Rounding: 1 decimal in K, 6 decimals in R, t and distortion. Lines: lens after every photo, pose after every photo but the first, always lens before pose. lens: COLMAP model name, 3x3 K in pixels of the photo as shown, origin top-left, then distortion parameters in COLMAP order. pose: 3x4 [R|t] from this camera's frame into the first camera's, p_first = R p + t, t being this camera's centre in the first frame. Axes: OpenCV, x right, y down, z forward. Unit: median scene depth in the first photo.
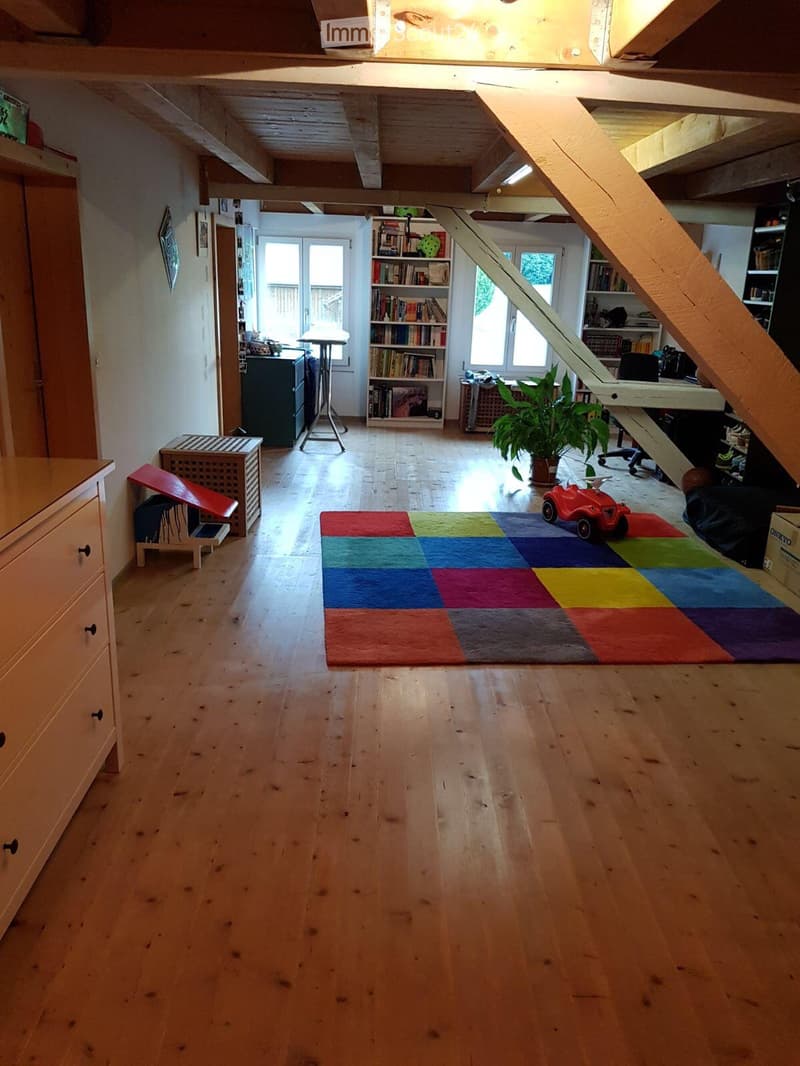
lens RADIAL K [[836.5, 0, 400.0], [0, 836.5, 533.0], [0, 0, 1]] dist [0.079520, -0.176098]
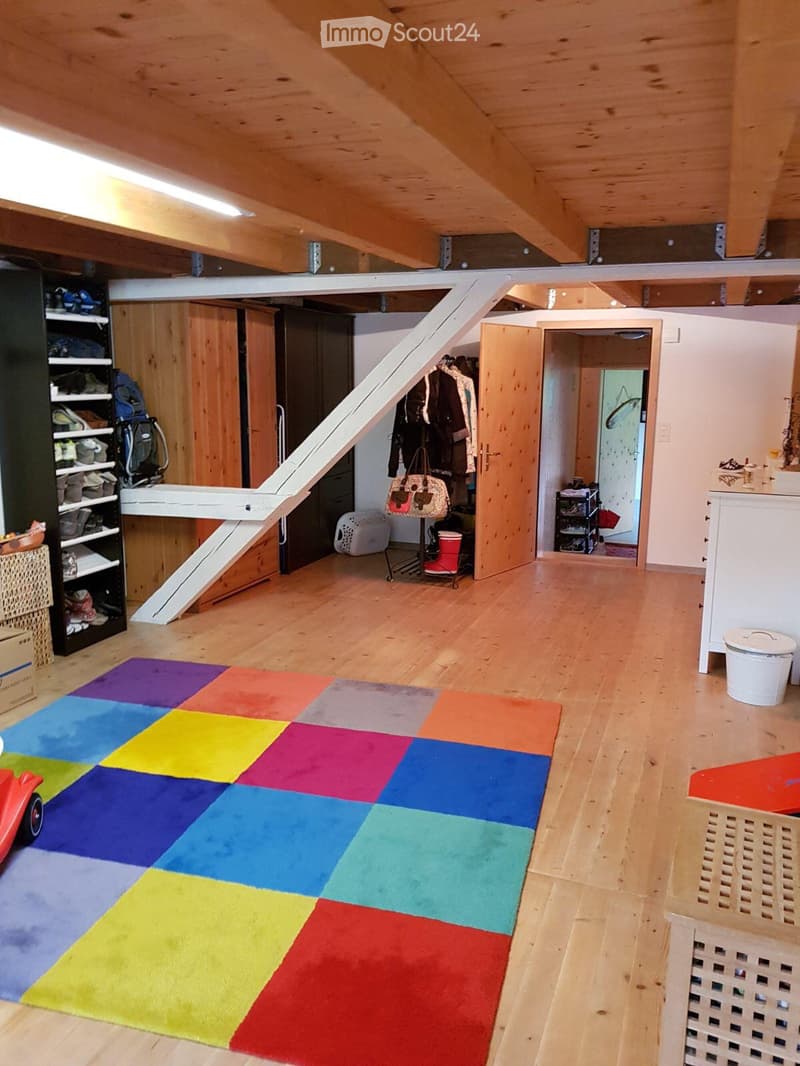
lens RADIAL K [[836.5, 0, 400.0], [0, 836.5, 533.0], [0, 0, 1]] dist [0.079520, -0.176098]
pose [[-0.933522, -0.100917, 0.344024, -0.185798], [0.066893, 0.893689, 0.443673, -0.430176], [-0.352225, 0.437191, -0.827527, 1.401808]]
